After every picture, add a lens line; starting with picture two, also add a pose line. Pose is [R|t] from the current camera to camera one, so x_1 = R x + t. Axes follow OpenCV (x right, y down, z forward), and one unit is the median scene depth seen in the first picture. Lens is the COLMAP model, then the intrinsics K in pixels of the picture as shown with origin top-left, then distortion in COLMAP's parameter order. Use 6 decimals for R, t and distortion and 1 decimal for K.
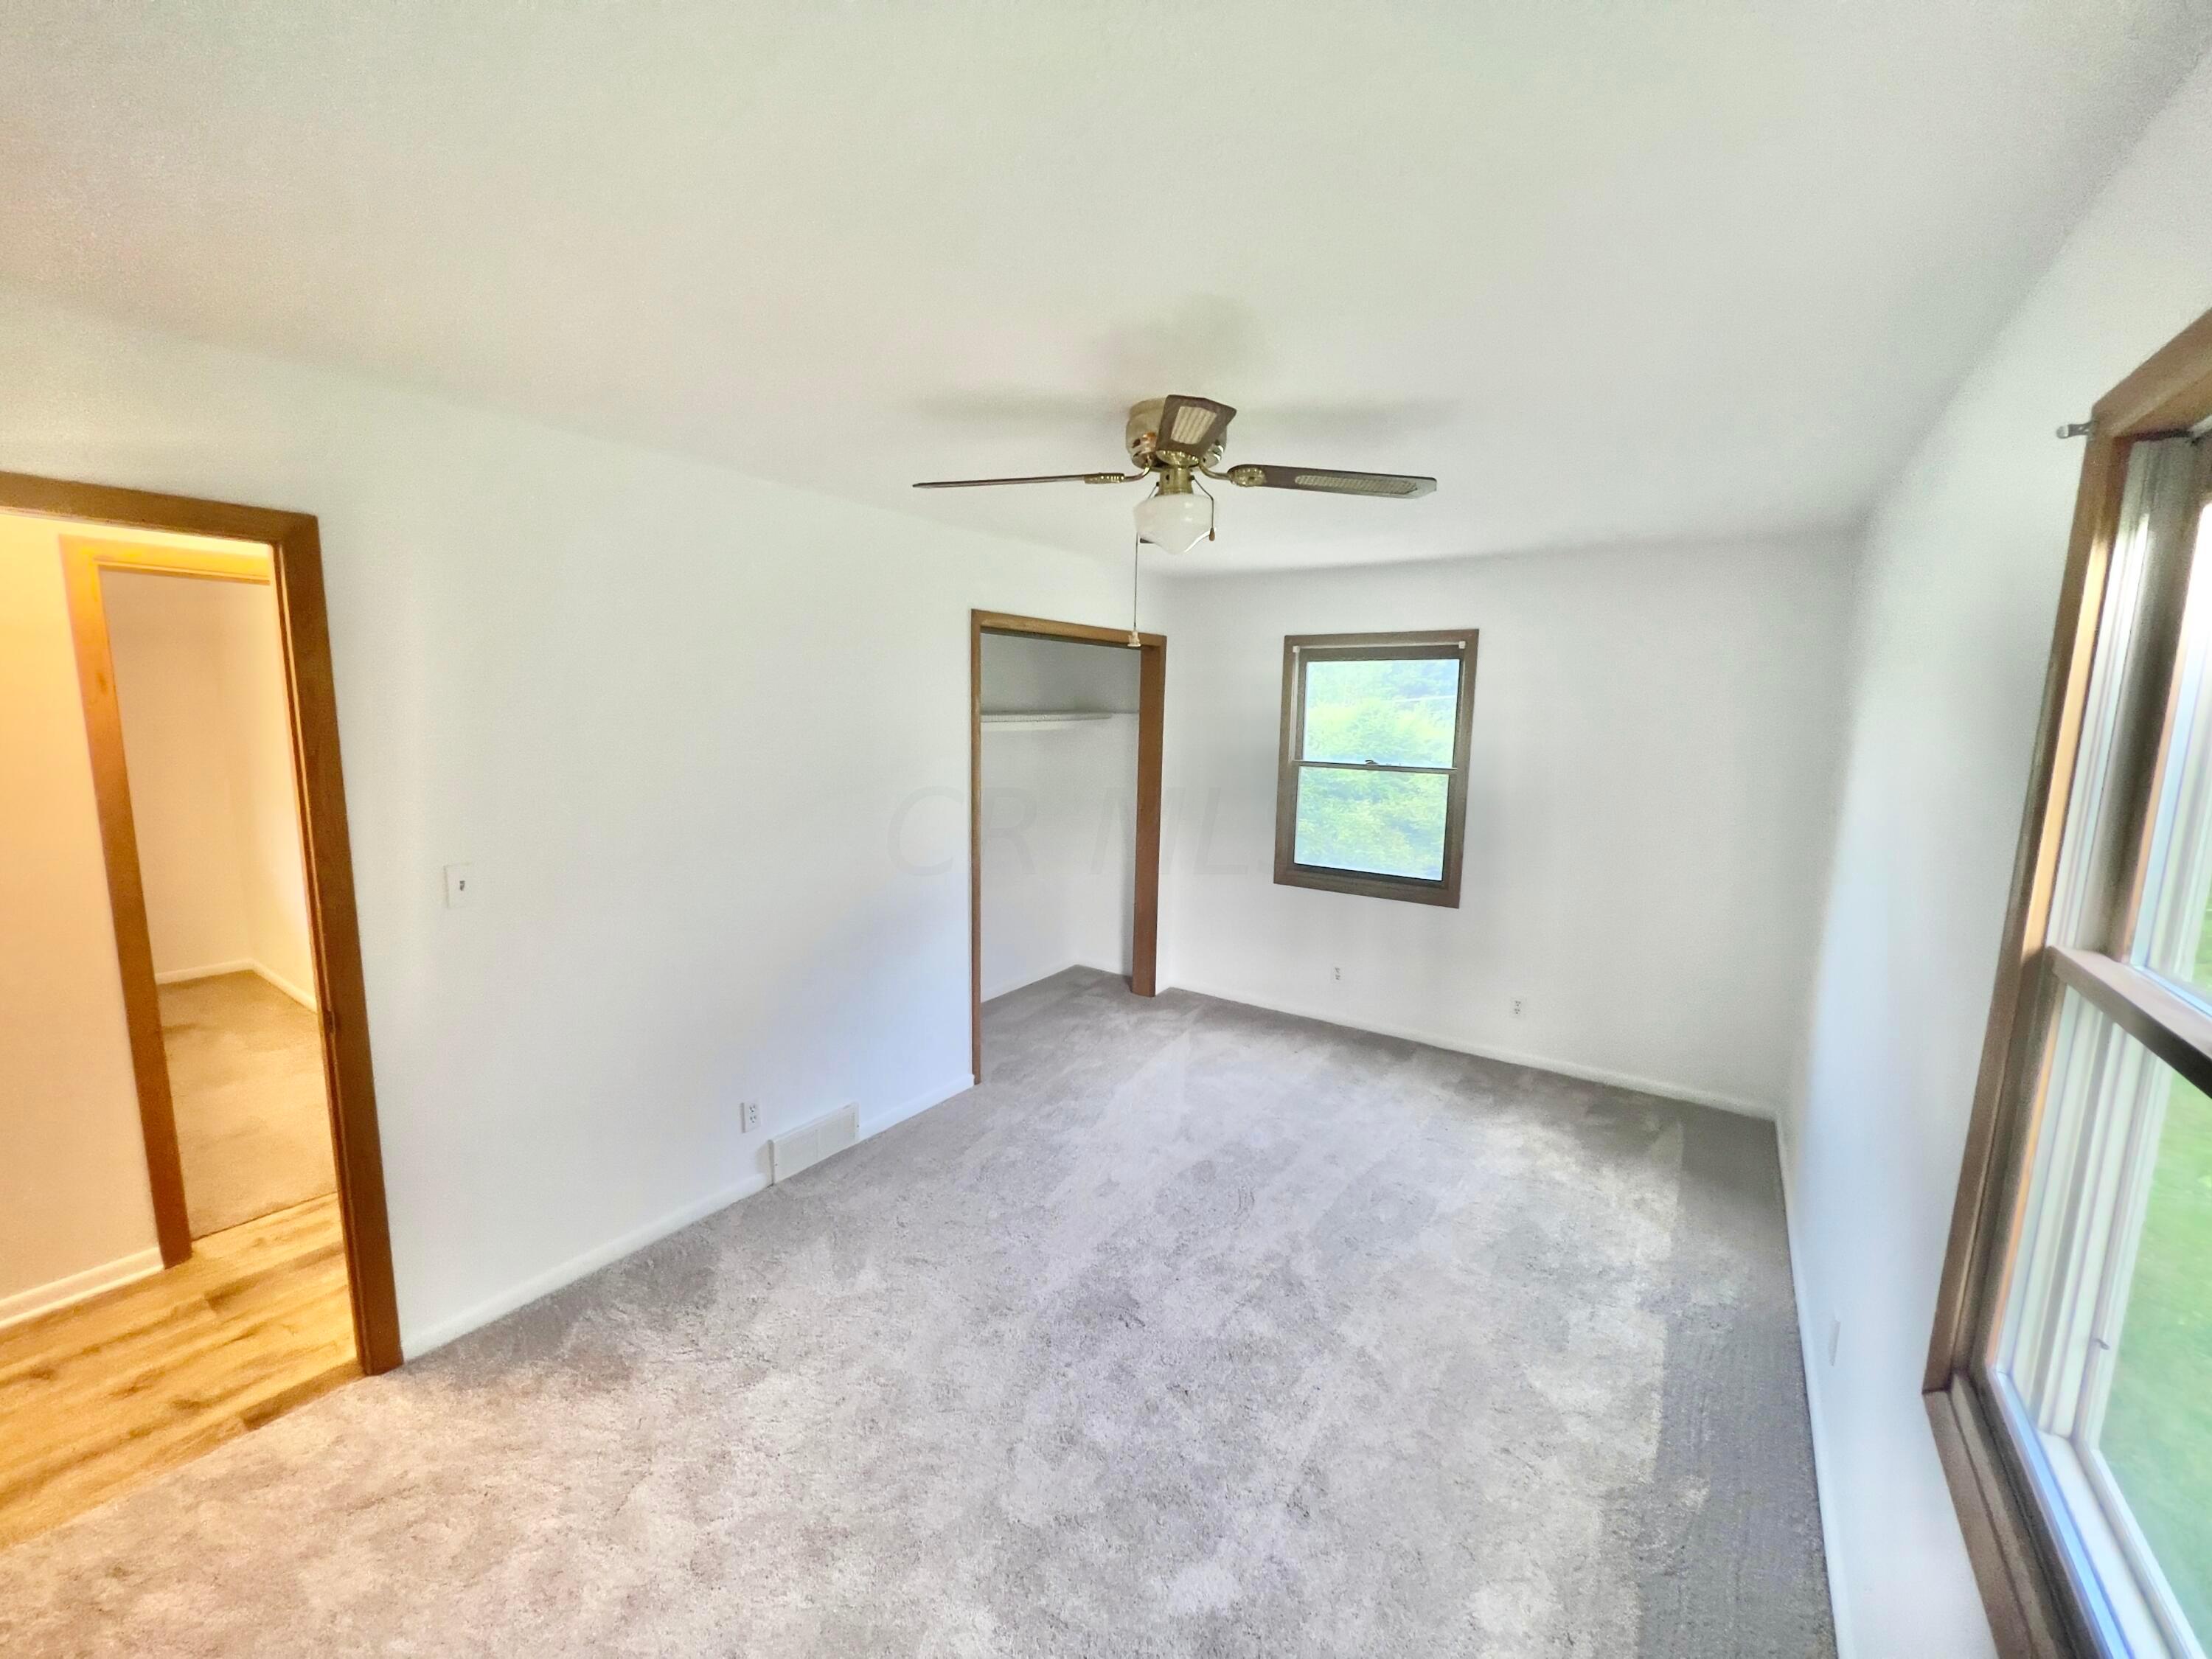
lens RADIAL K [[880.4, 0, 1106.0], [0, 880.4, 829.5], [0, 0, 1]] dist [-0.000072, -0.000024]
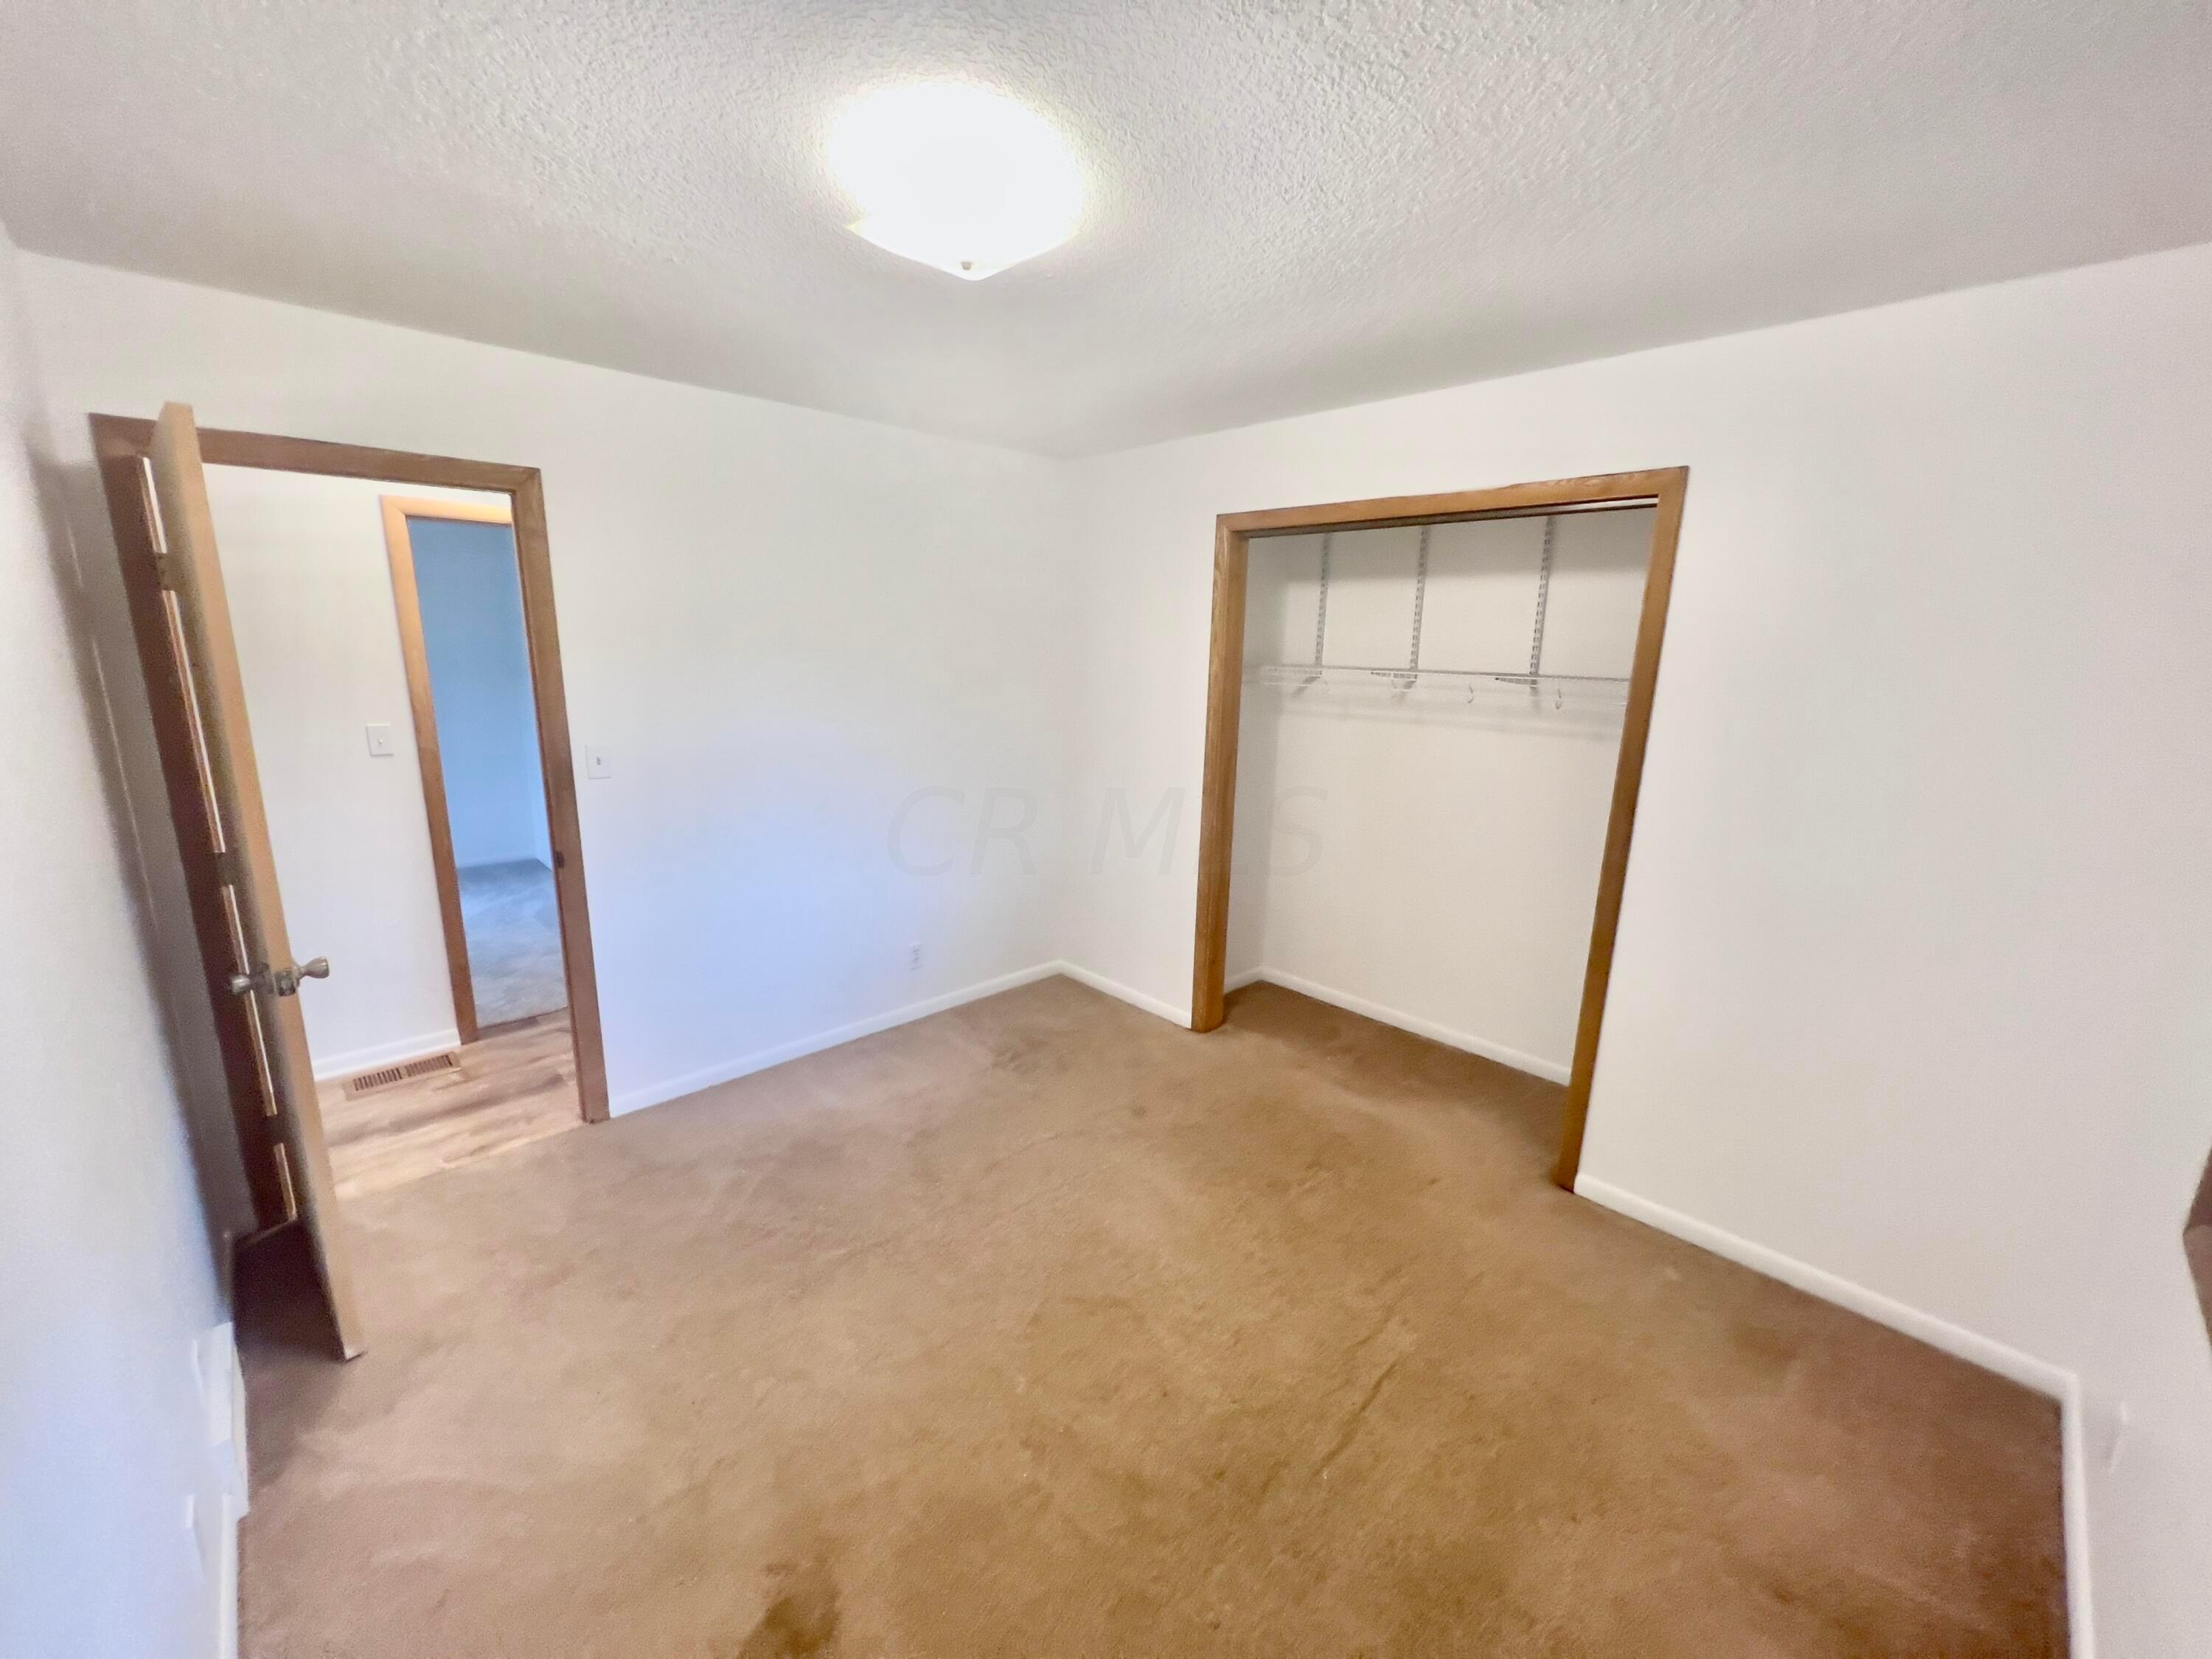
lens RADIAL K [[880.4, 0, 1106.0], [0, 880.4, 829.5], [0, 0, 1]] dist [-0.000072, -0.000024]
pose [[0.982044, 0.041524, -0.184026, 0.234137], [-0.028539, 0.996949, 0.072657, 0.072552], [0.186481, -0.066101, 0.980232, -0.199663]]
